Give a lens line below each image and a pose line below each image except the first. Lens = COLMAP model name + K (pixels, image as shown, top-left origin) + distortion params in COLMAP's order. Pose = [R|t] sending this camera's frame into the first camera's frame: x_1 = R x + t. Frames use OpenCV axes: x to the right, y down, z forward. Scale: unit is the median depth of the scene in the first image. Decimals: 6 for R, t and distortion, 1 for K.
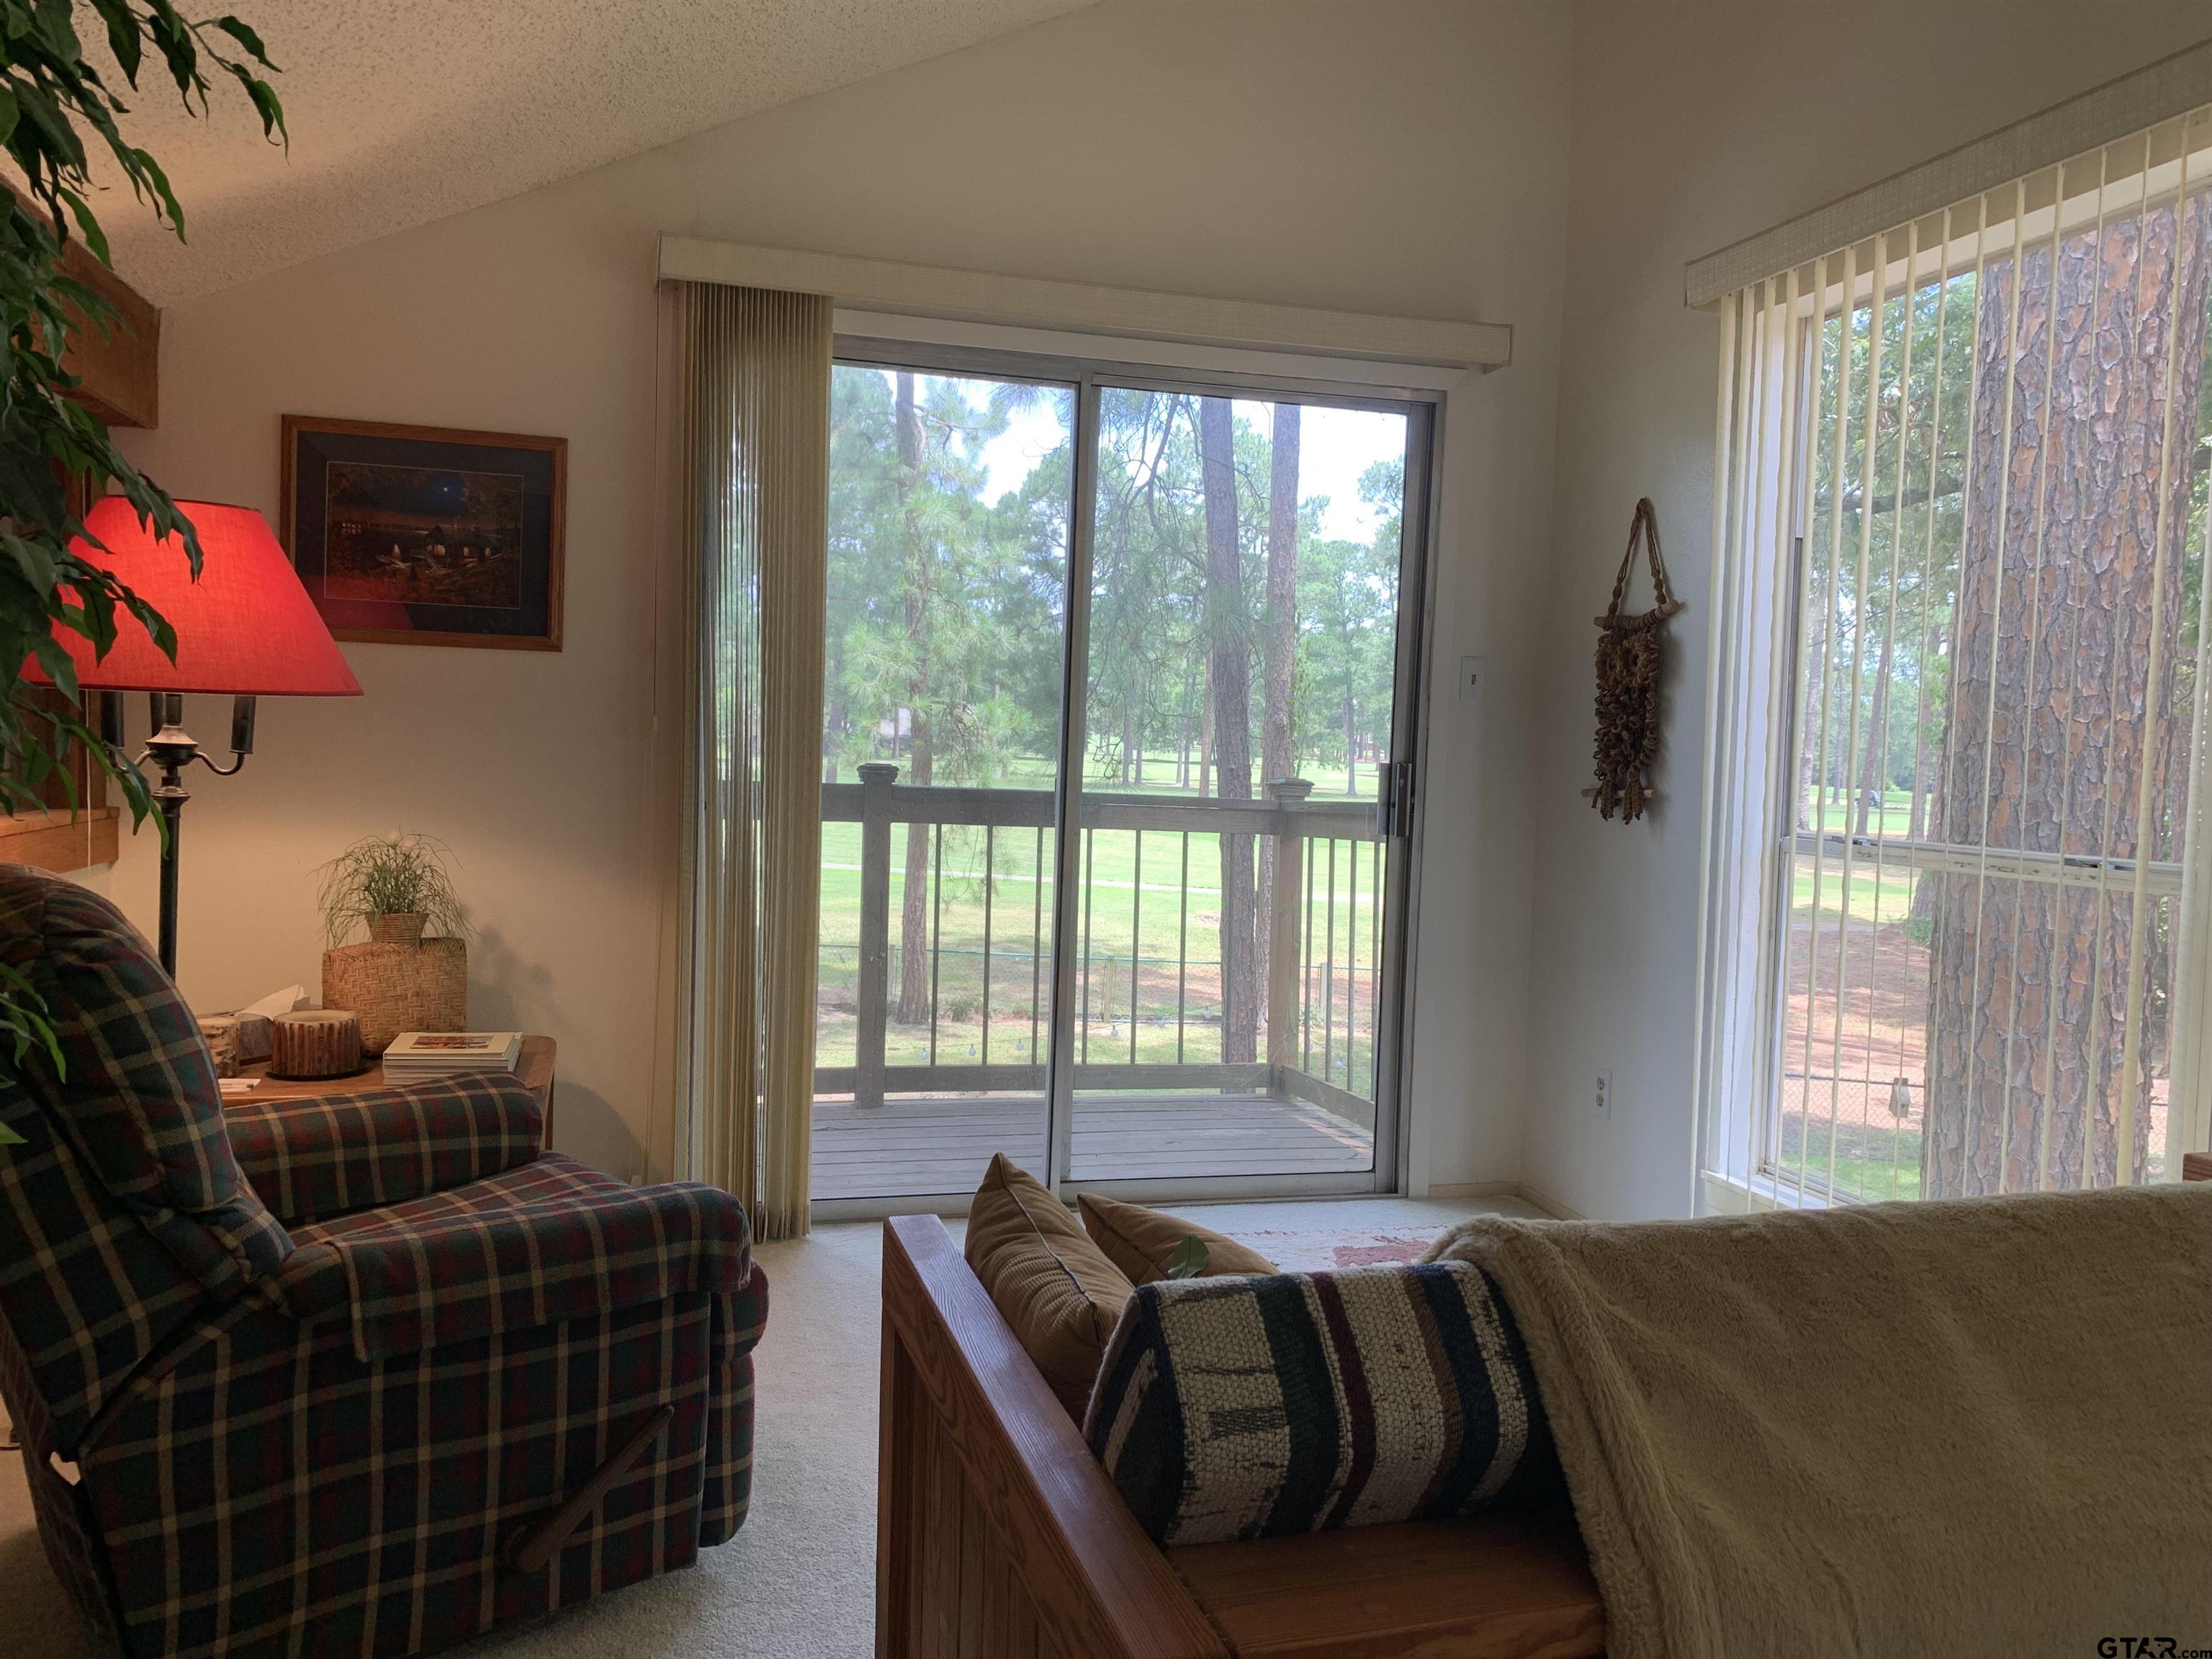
lens RADIAL K [[1710.8, 0, 1101.2], [0, 1710.8, 819.5], [0, 0, 1]] dist [0.072529, -0.074636]
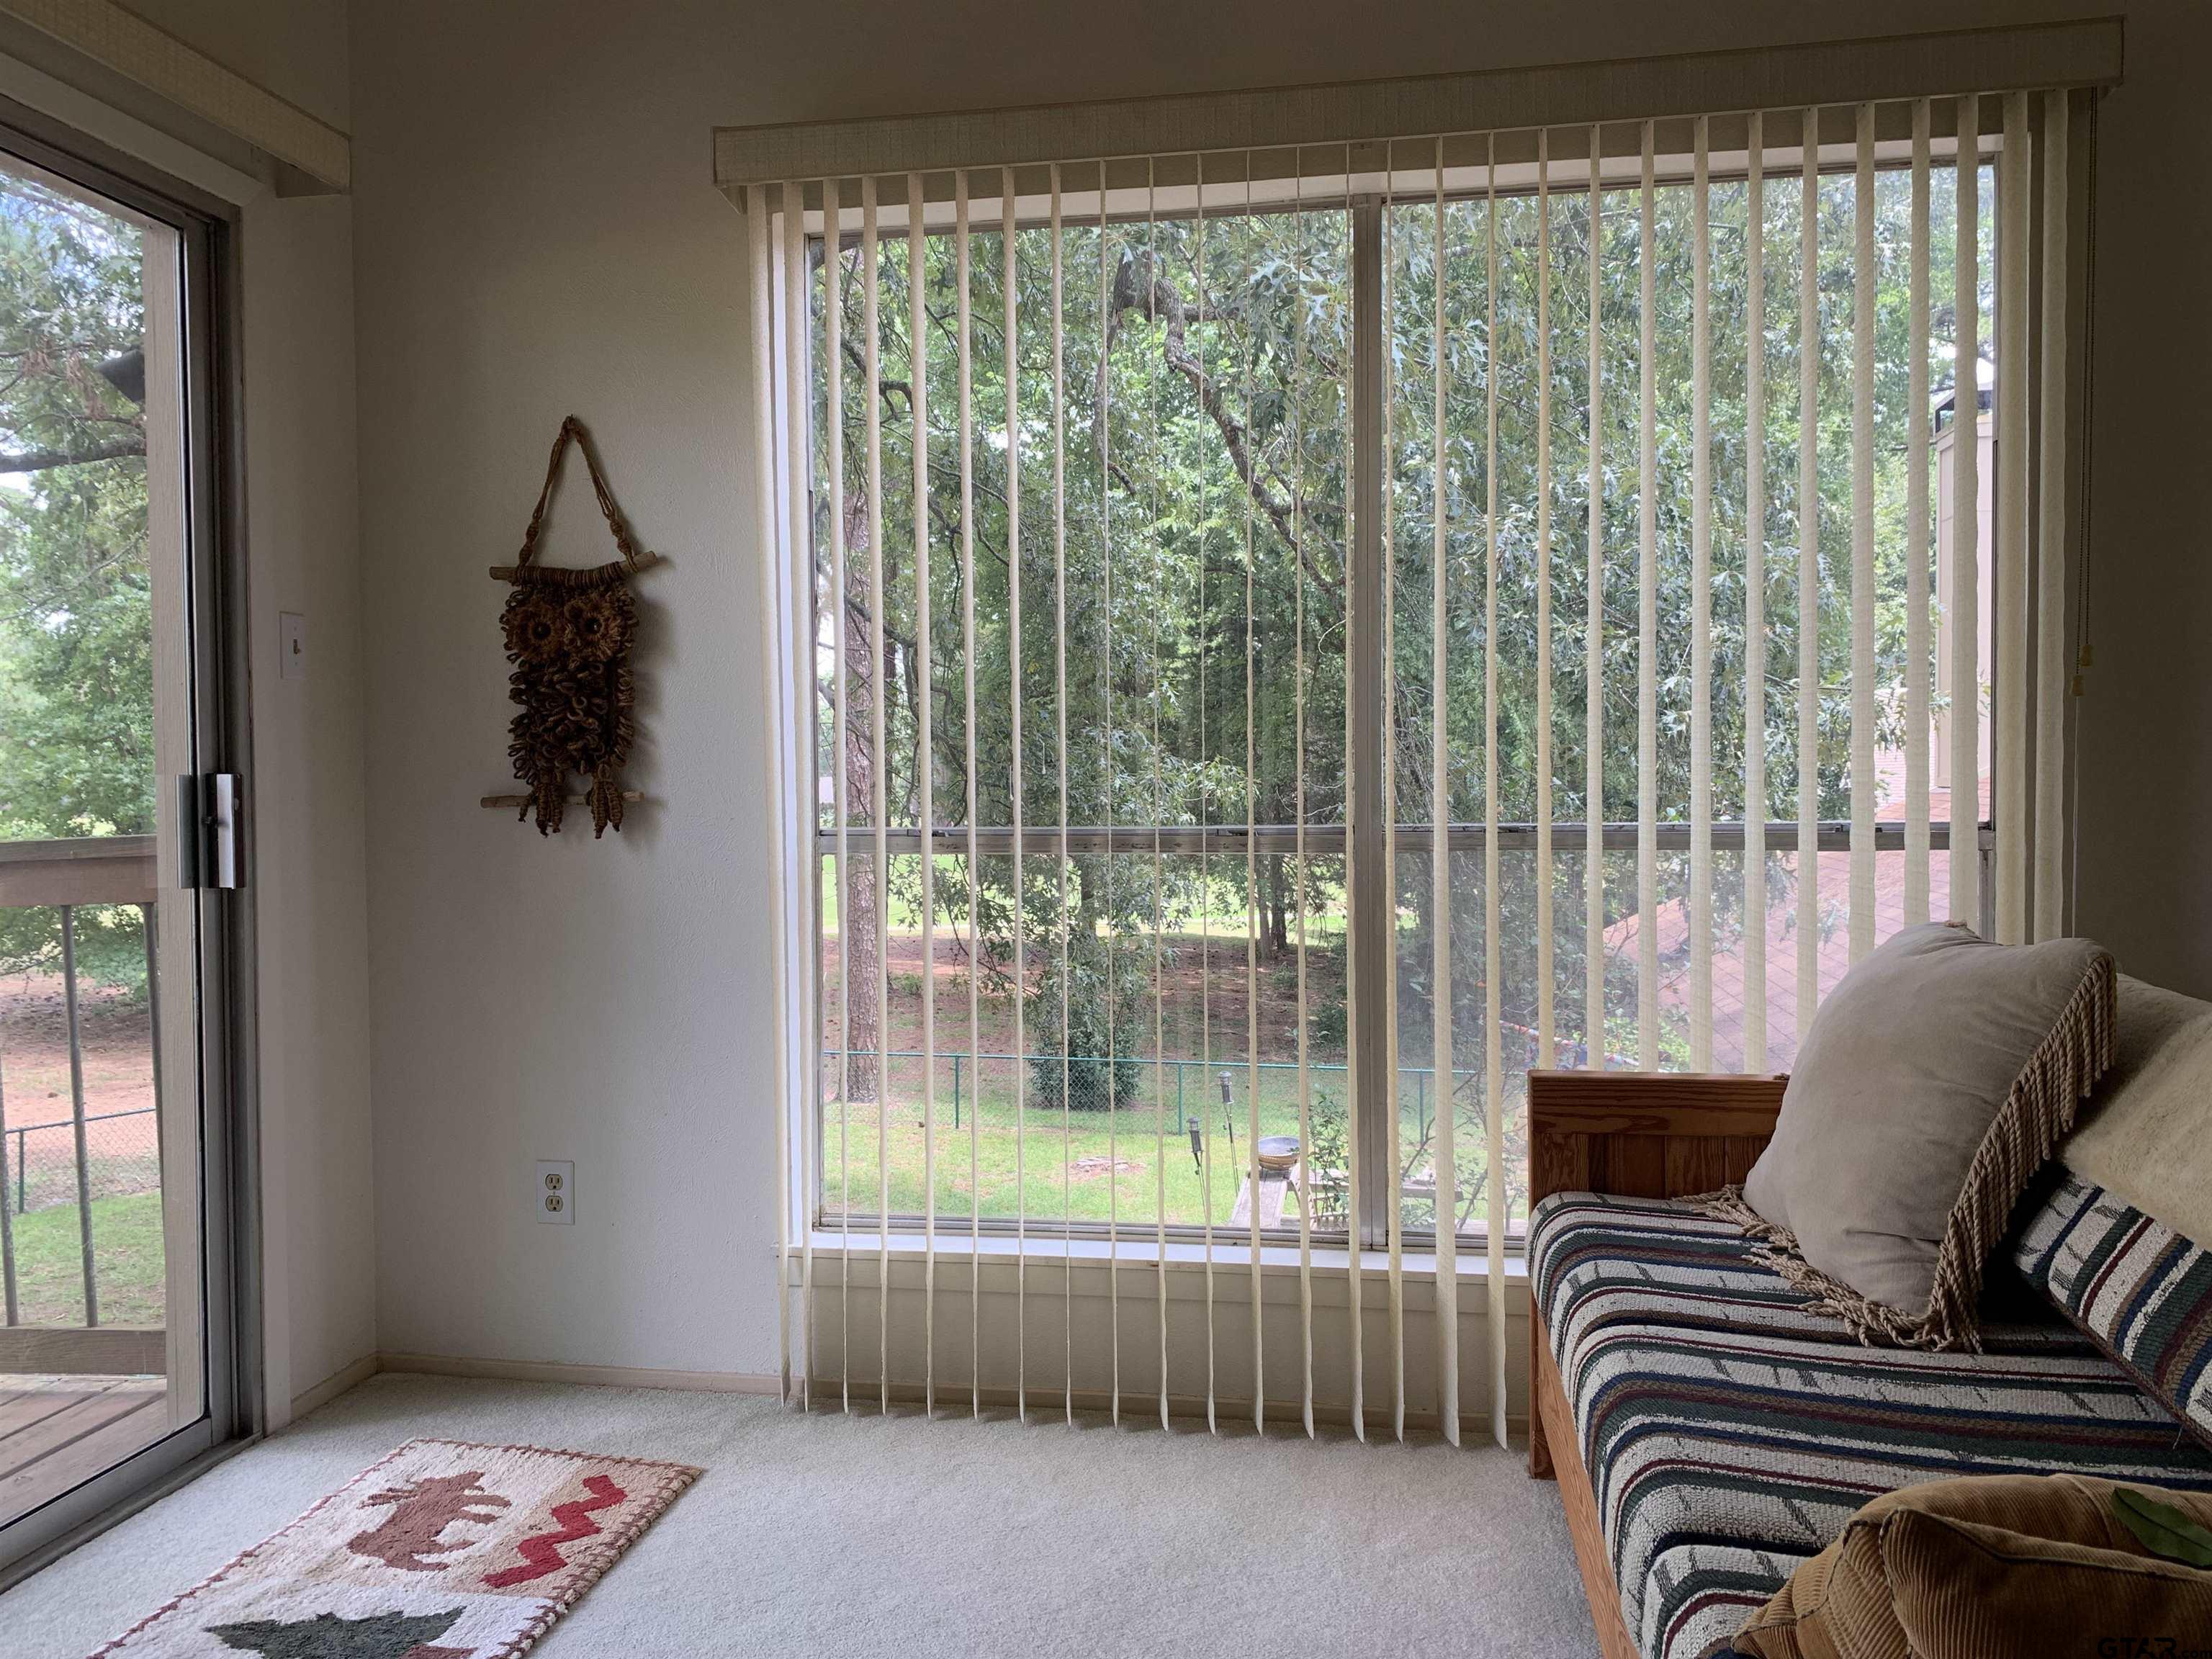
lens RADIAL K [[1710.8, 0, 1101.2], [0, 1710.8, 819.5], [0, 0, 1]] dist [0.072529, -0.074636]
pose [[0.428253, -0.061462, 0.901566, -0.294452], [0.066646, 0.997115, 0.036319, -0.018464], [-0.901198, 0.044532, 0.431114, 0.460728]]
